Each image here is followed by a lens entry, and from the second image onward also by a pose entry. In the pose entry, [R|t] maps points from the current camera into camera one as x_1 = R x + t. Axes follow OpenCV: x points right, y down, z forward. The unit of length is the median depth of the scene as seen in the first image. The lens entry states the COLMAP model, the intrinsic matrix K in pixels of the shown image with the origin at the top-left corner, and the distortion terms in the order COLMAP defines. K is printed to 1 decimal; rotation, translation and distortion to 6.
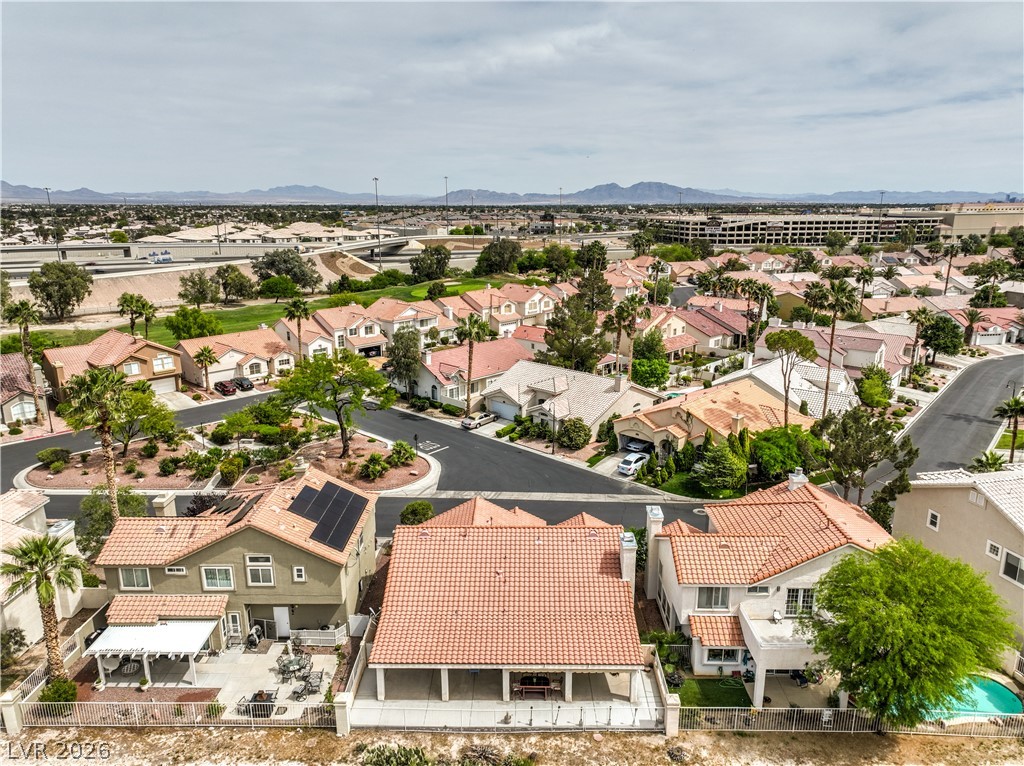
lens RADIAL K [[723.9, 0, 513.3], [0, 723.9, 359.1], [0, 0, 1]] dist [-0.003539, 0.021934]
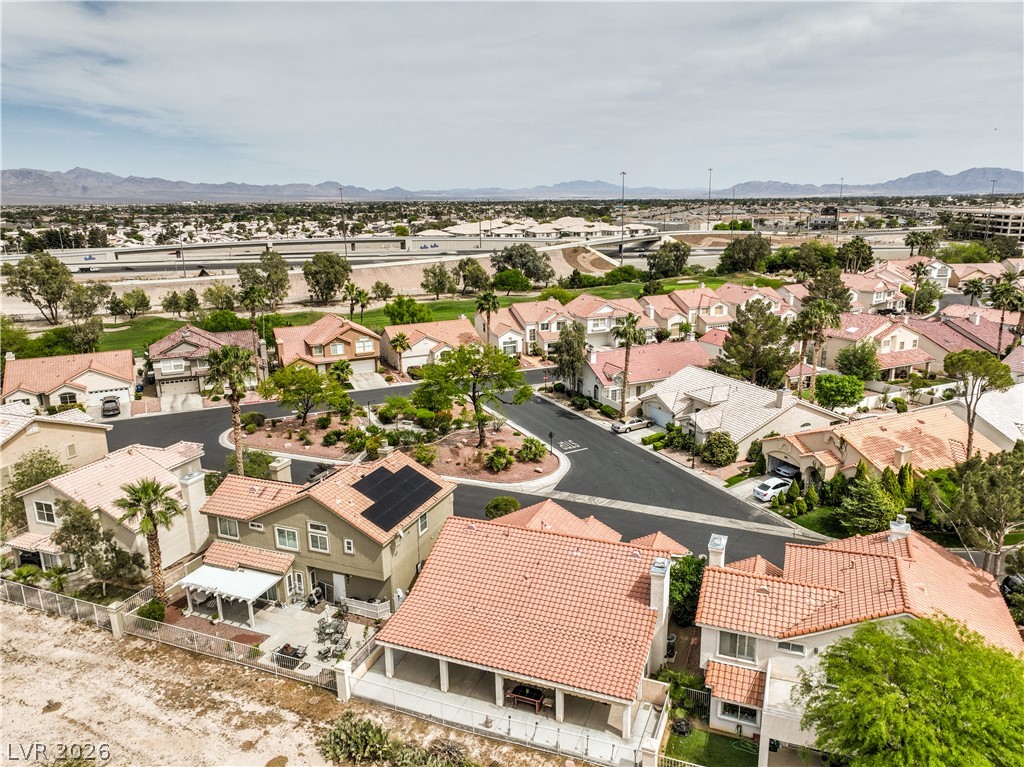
lens RADIAL K [[740.3, 0, 512.1], [0, 740.3, 358.9], [0, 0, 1]] dist [0.007087, 0.003712]
pose [[0.932428, 0.066147, -0.355250, 0.167357], [-0.065213, 0.997764, 0.014615, -0.007670], [0.355423, 0.009540, 0.934657, 0.028812]]
